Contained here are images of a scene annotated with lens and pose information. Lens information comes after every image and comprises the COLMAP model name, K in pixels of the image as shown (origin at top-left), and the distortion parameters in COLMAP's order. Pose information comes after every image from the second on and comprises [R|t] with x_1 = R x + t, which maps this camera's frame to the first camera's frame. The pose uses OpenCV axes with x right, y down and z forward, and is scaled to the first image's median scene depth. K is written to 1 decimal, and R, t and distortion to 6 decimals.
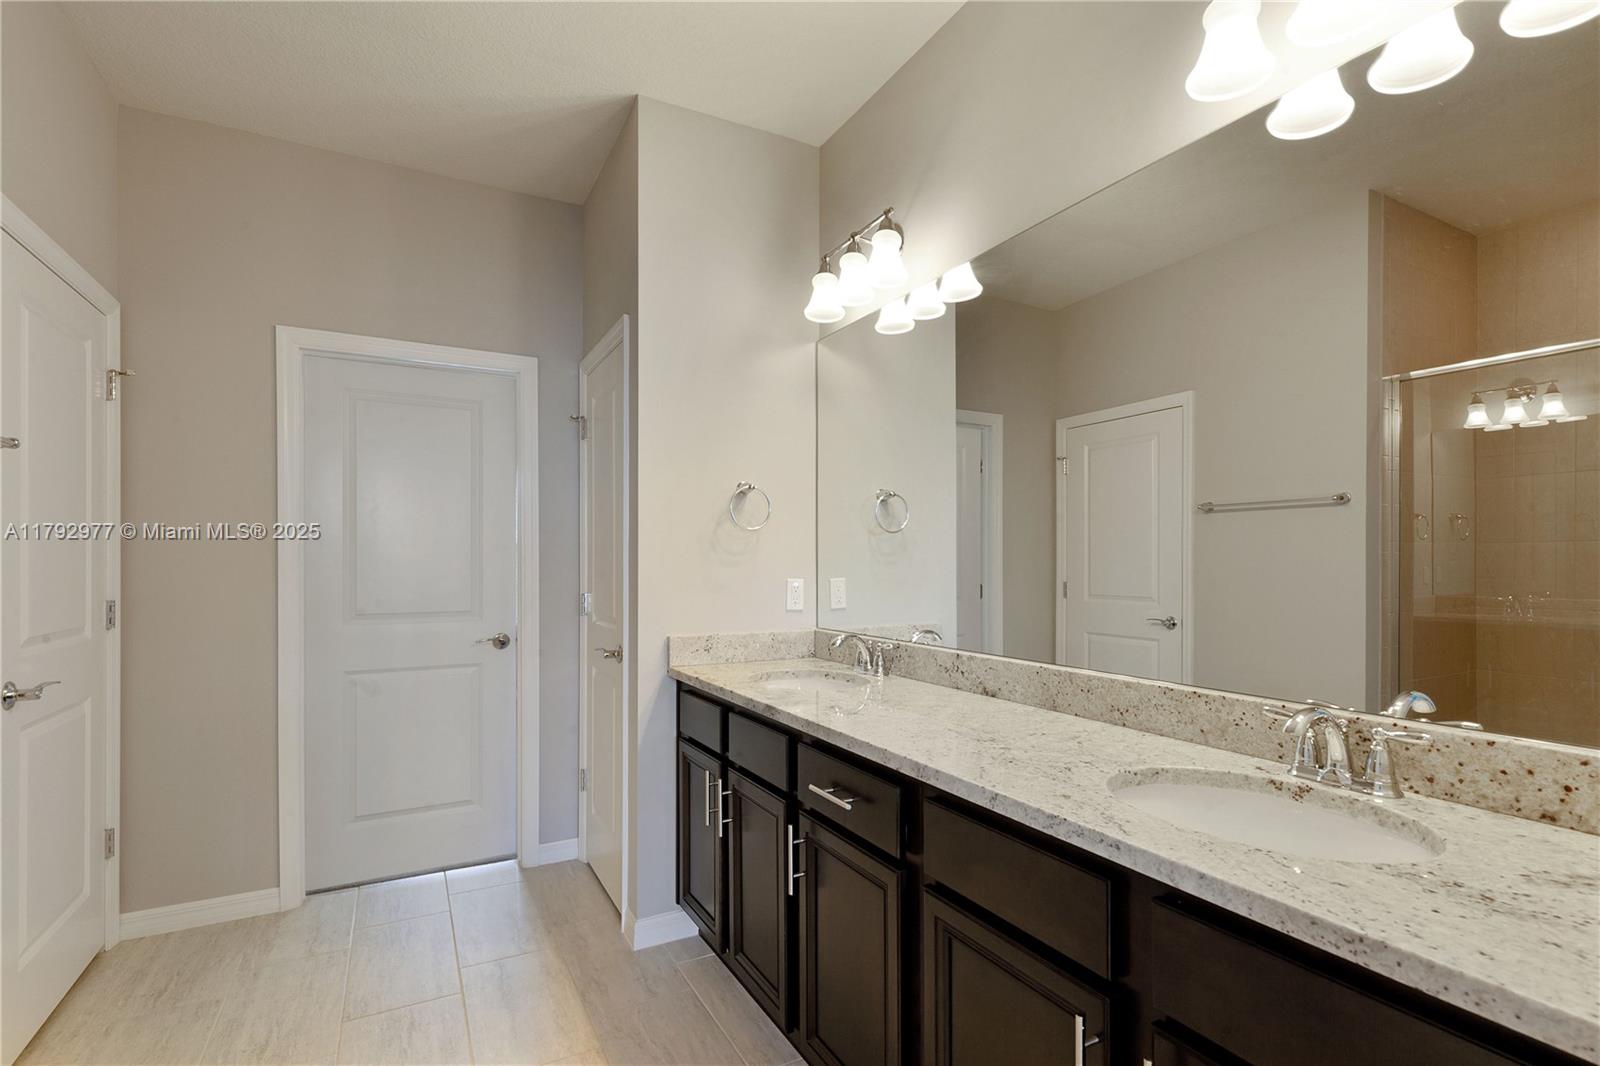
lens RADIAL K [[735.8, 0, 796.1], [0, 735.8, 561.7], [0, 0, 1]] dist [0.002269, 0.000254]
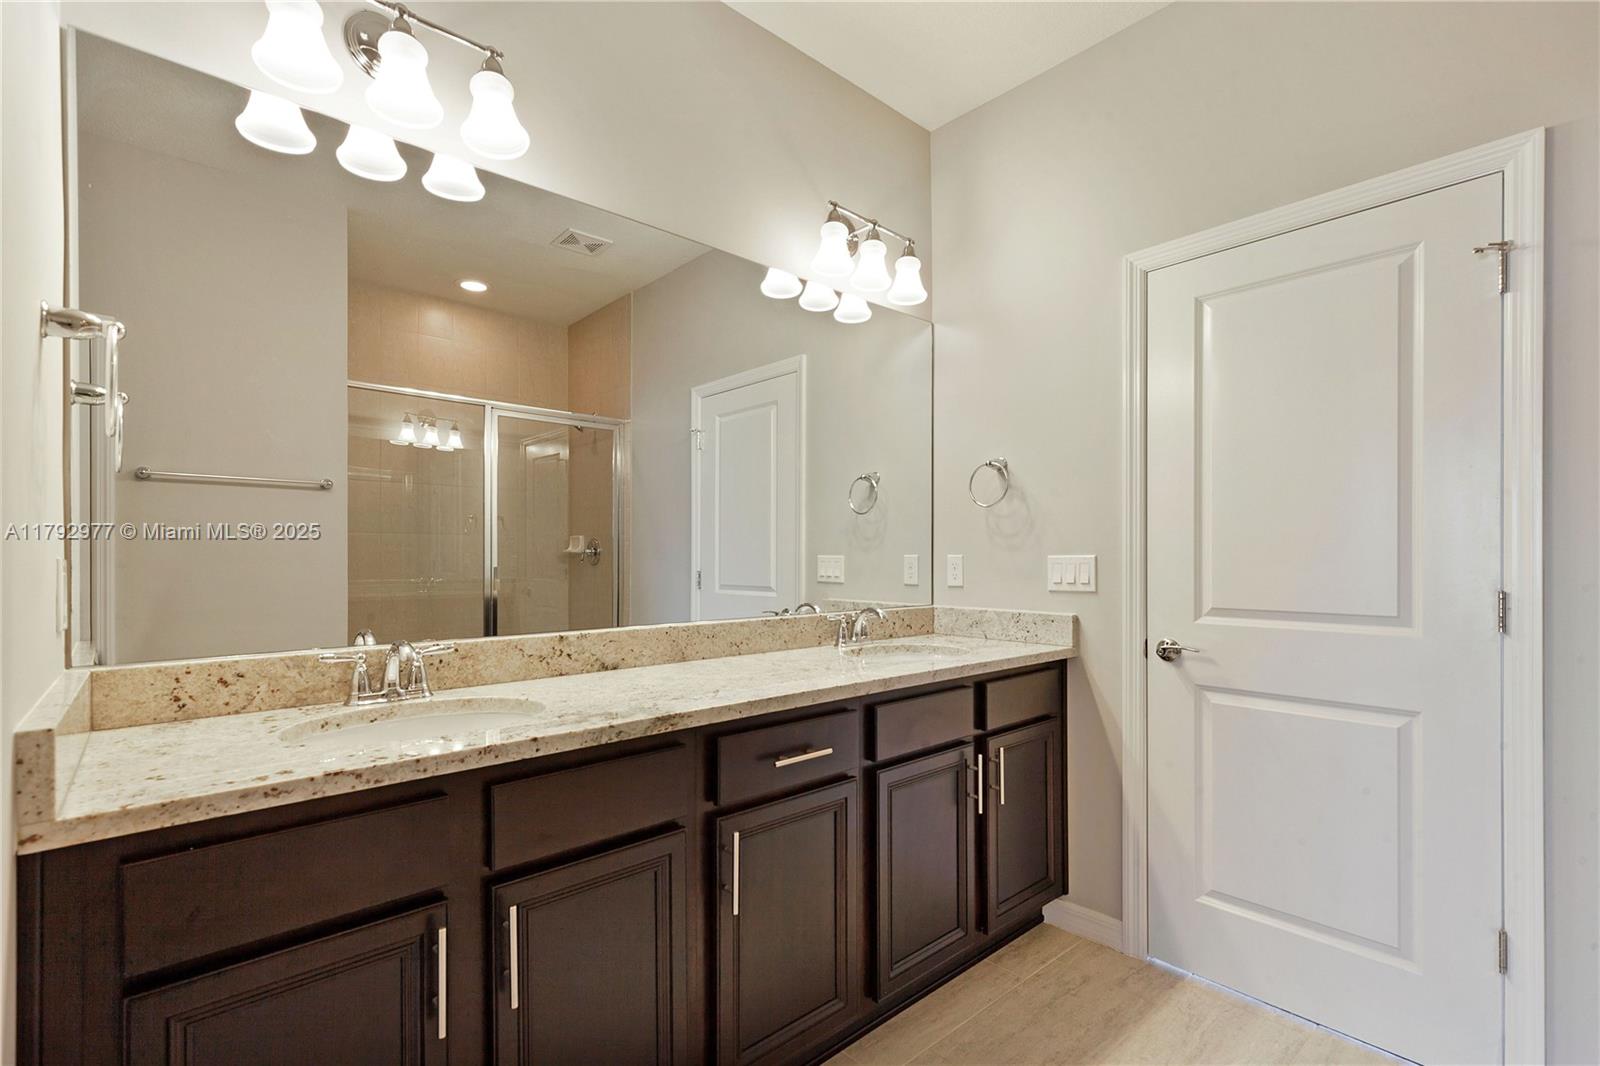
lens RADIAL K [[735.8, 0, 796.1], [0, 735.8, 561.7], [0, 0, 1]] dist [0.002269, 0.000254]
pose [[-0.237197, -0.003029, 0.971457, -0.834779], [0.000495, 0.999995, 0.003239, 0.040131], [-0.971461, 0.001250, -0.237194, 1.110906]]
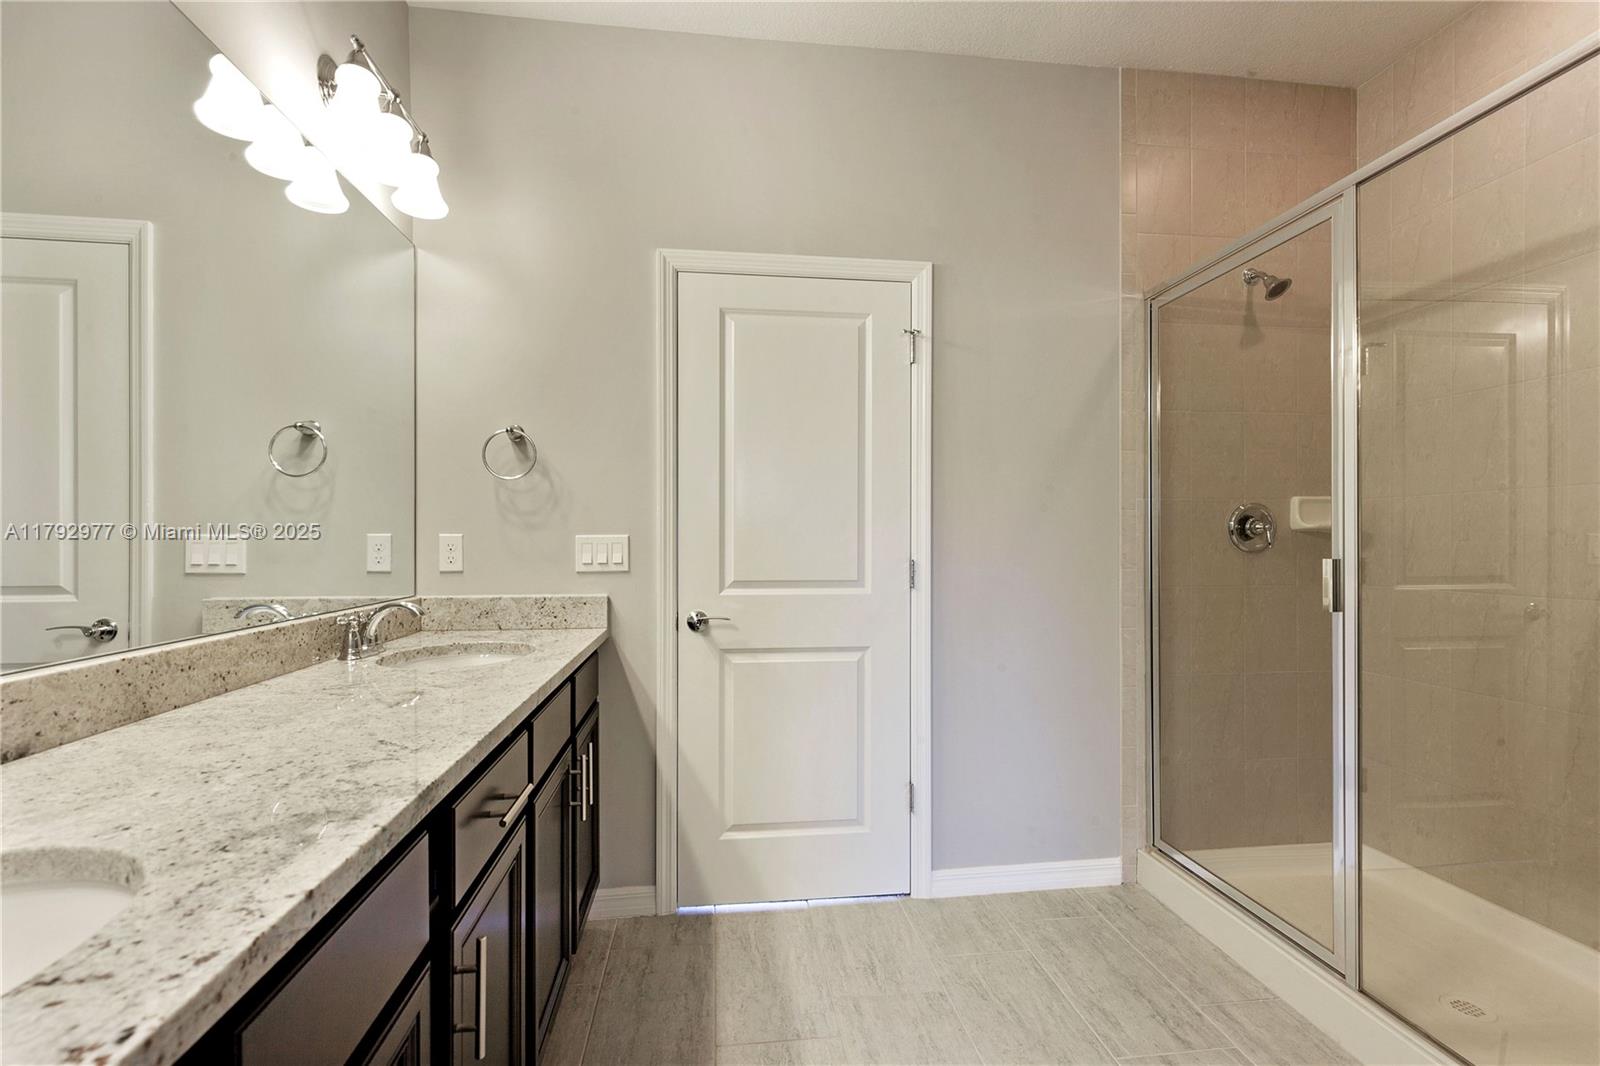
lens RADIAL K [[740.8, 0, 803.6], [0, 740.8, 546.0], [0, 0, 1]] dist [0.004310, -0.000187]
pose [[-0.937315, -0.000074, 0.348483, -0.440255], [0.002261, 0.999978, 0.006294, 0.045164], [-0.348476, 0.006688, -0.937294, 1.428857]]
